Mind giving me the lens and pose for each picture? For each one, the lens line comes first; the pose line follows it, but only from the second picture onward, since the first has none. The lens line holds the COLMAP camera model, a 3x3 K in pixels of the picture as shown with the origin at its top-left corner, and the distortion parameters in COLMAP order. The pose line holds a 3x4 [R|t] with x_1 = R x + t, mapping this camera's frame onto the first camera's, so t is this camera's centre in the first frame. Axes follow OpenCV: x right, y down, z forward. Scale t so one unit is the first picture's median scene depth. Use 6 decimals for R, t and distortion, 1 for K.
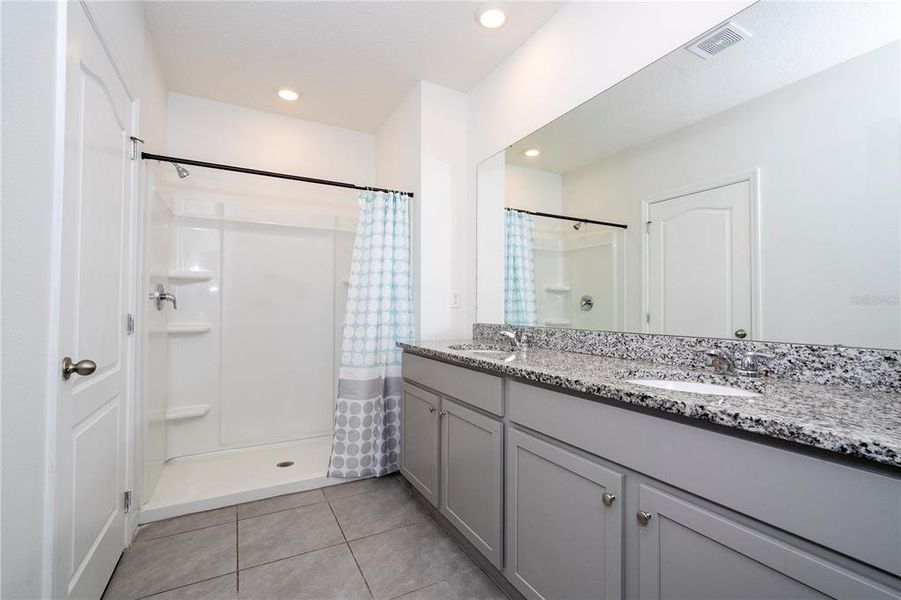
lens RADIAL K [[416.9, 0, 455.0], [0, 416.9, 300.4], [0, 0, 1]] dist [0.000328, 0.000014]
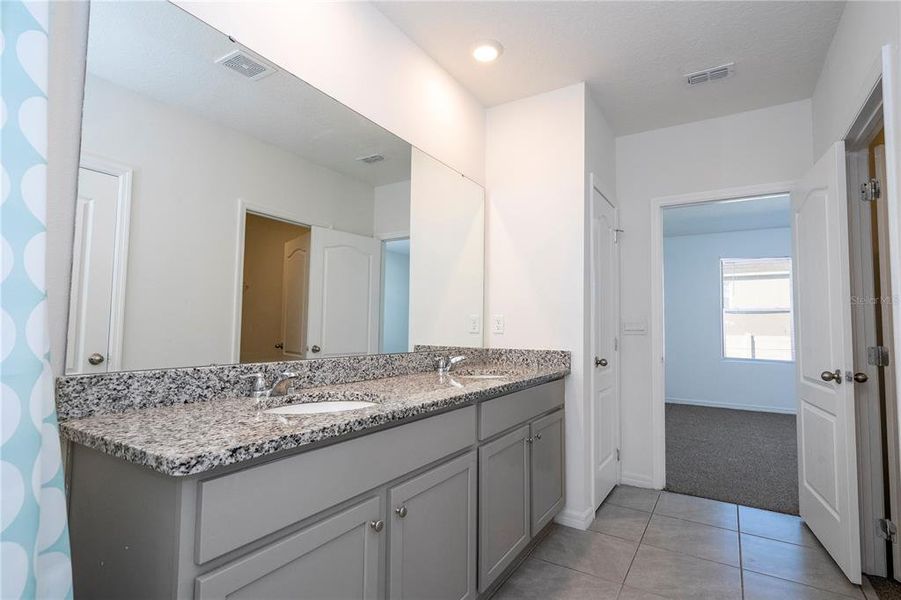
lens RADIAL K [[416.9, 0, 455.0], [0, 416.9, 300.4], [0, 0, 1]] dist [0.000328, 0.000014]
pose [[-0.480567, 0.050588, 0.875498, -0.664032], [-0.029782, 0.996817, -0.073945, 0.008965], [-0.876452, -0.061610, -0.477531, 1.340792]]
